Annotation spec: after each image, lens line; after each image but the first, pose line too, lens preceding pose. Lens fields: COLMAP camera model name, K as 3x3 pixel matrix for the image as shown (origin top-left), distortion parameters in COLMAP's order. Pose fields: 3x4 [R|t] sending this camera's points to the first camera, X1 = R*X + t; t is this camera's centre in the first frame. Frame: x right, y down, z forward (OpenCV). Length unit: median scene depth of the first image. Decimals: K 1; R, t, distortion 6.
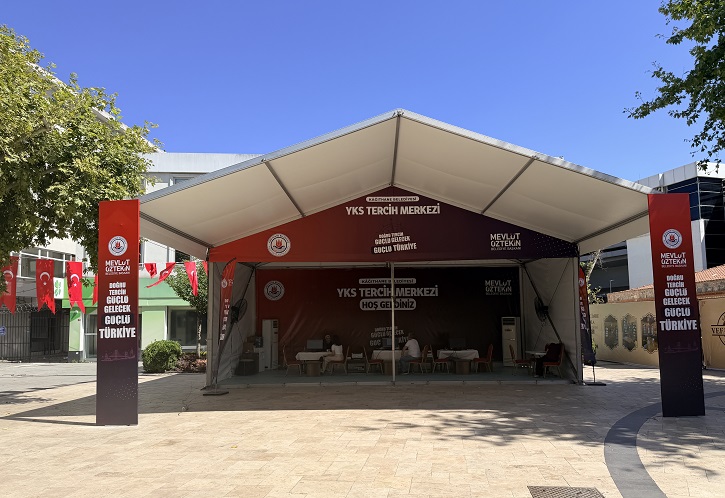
lens RADIAL K [[520.5, 0, 346.9], [0, 520.5, 288.5], [0, 0, 1]] dist [0.021842, -0.001436]
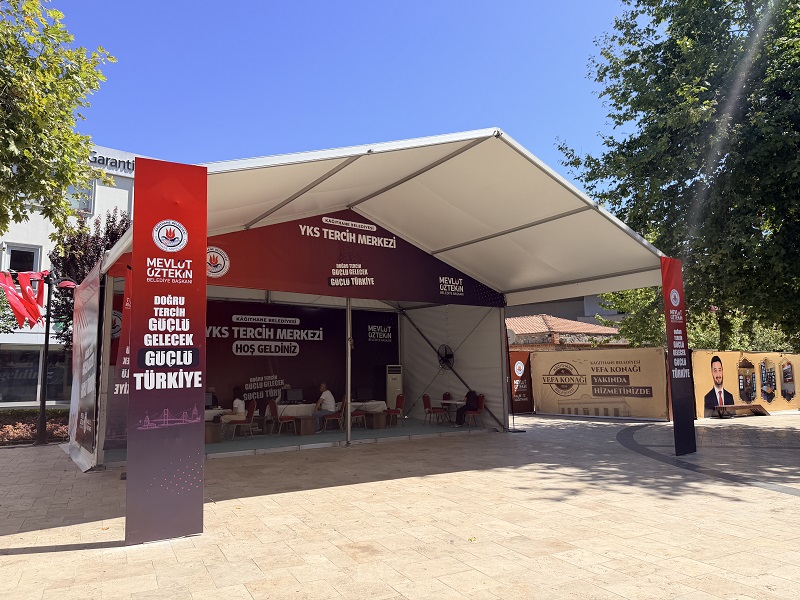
lens RADIAL K [[574.7, 0, 407.2], [0, 574.7, 301.2], [0, 0, 1]] dist [0.012474, -0.034548]
pose [[0.804051, 0.077626, 0.589471, -0.383432], [-0.041233, 0.996334, -0.074962, 0.020698], [-0.593129, 0.035968, 0.804304, 0.192570]]
